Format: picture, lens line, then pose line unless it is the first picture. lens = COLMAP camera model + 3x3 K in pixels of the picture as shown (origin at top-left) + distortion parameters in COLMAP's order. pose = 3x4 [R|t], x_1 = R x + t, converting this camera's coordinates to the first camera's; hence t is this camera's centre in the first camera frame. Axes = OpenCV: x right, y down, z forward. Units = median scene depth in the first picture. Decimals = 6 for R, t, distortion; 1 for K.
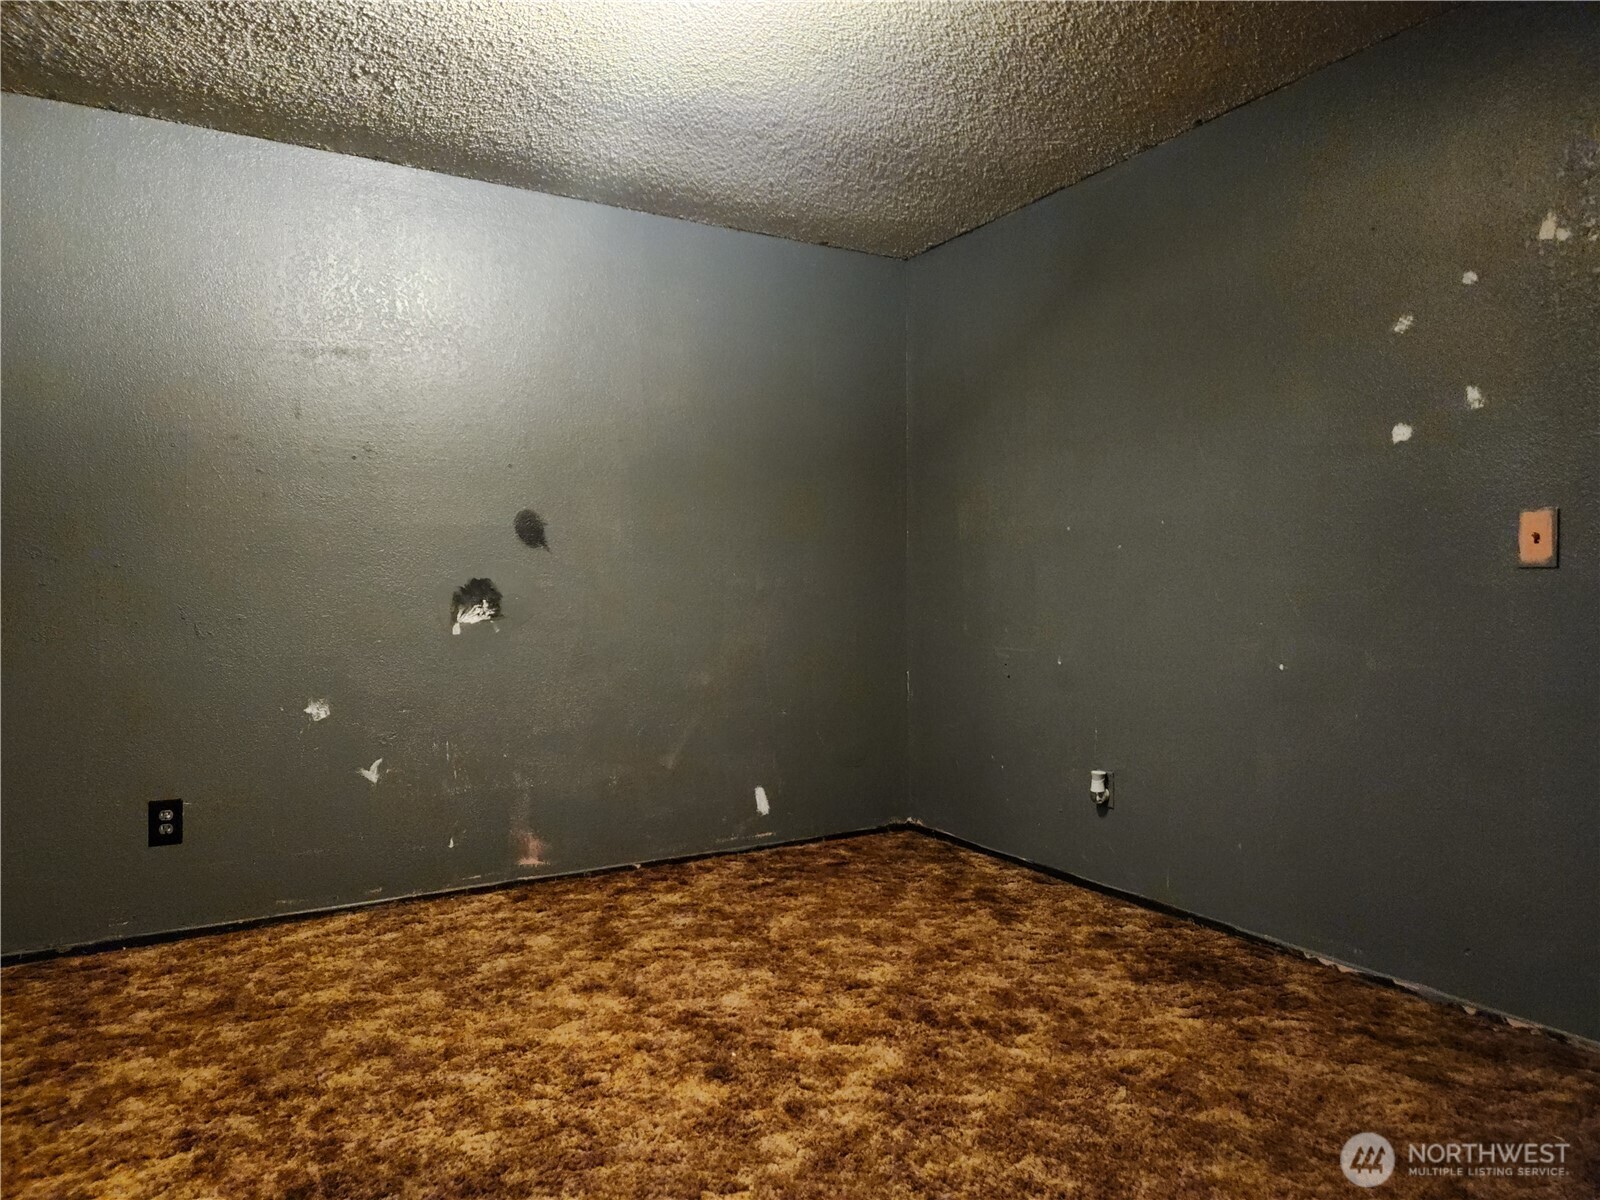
lens RADIAL K [[1050.3, 0, 809.8], [0, 1050.3, 606.3], [0, 0, 1]] dist [0.089224, -0.070265]
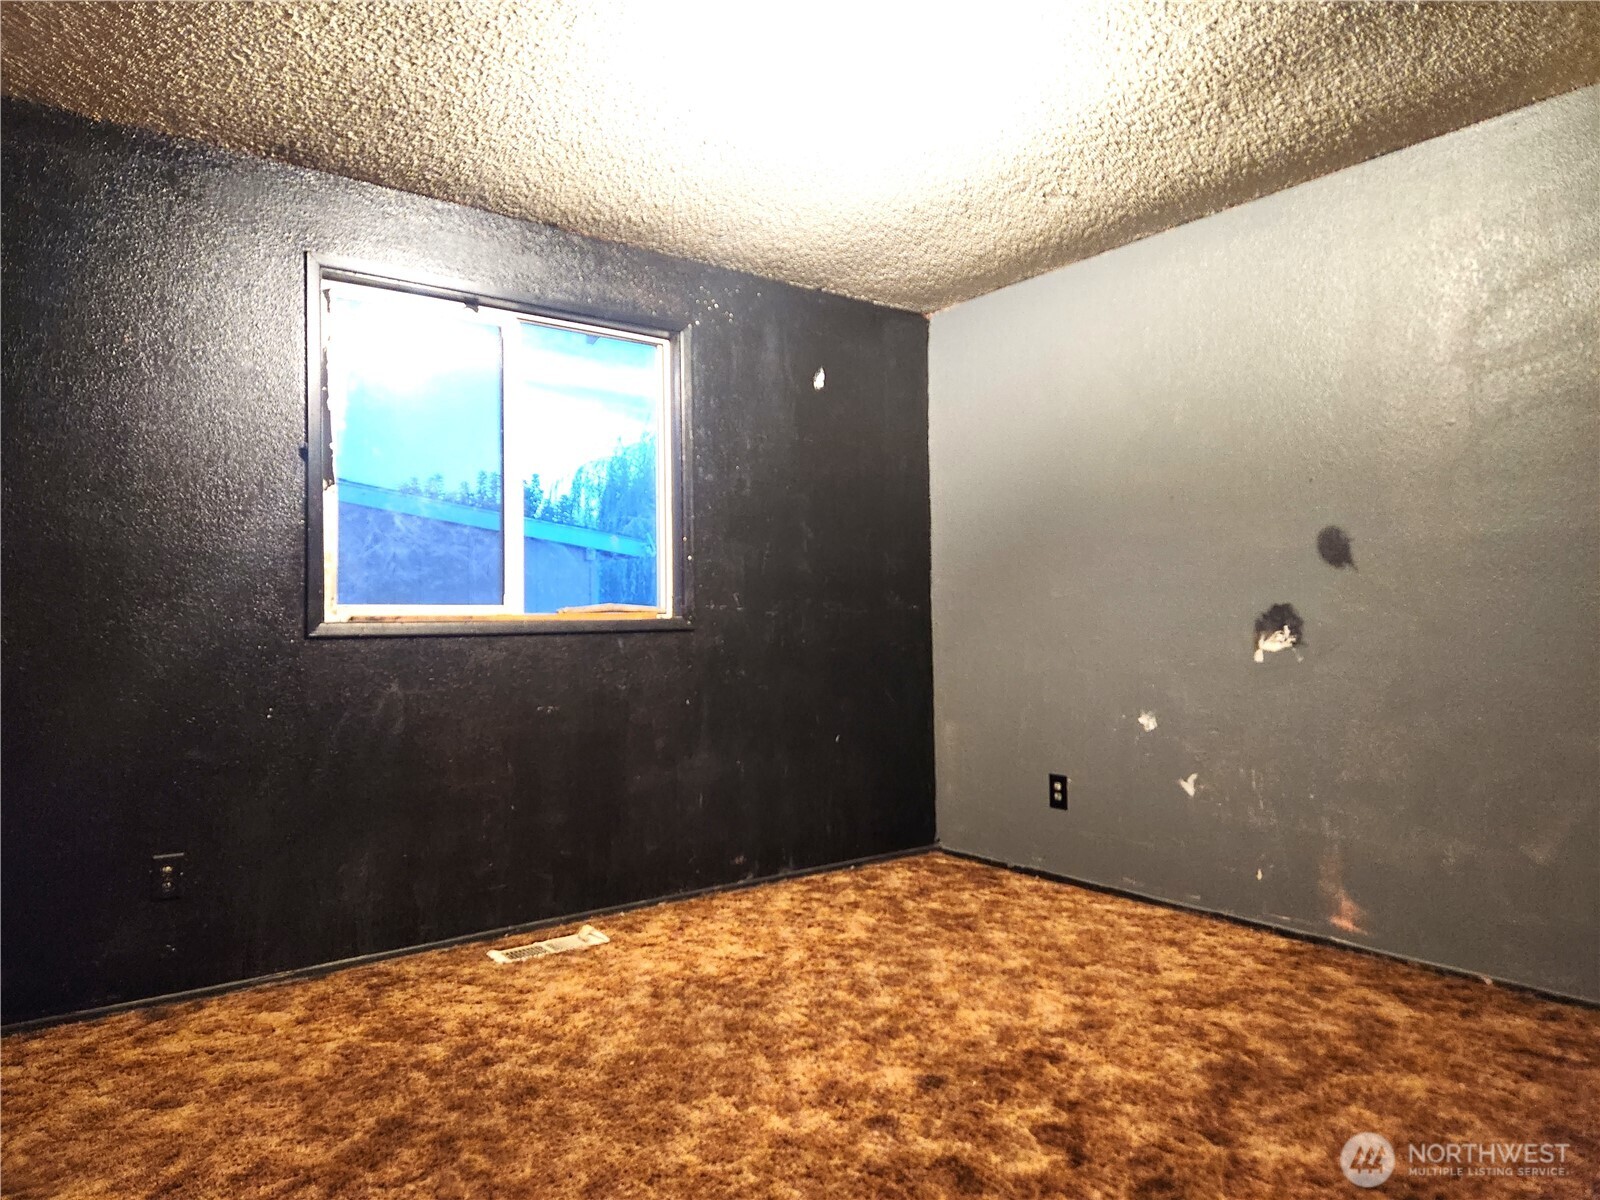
lens RADIAL K [[1050.3, 0, 809.8], [0, 1050.3, 606.3], [0, 0, 1]] dist [0.089224, -0.070265]
pose [[0.137211, -0.010933, -0.990482, 0.657225], [-0.005456, 0.999916, -0.011793, -0.011617], [0.990527, 0.007022, 0.137140, 0.510162]]
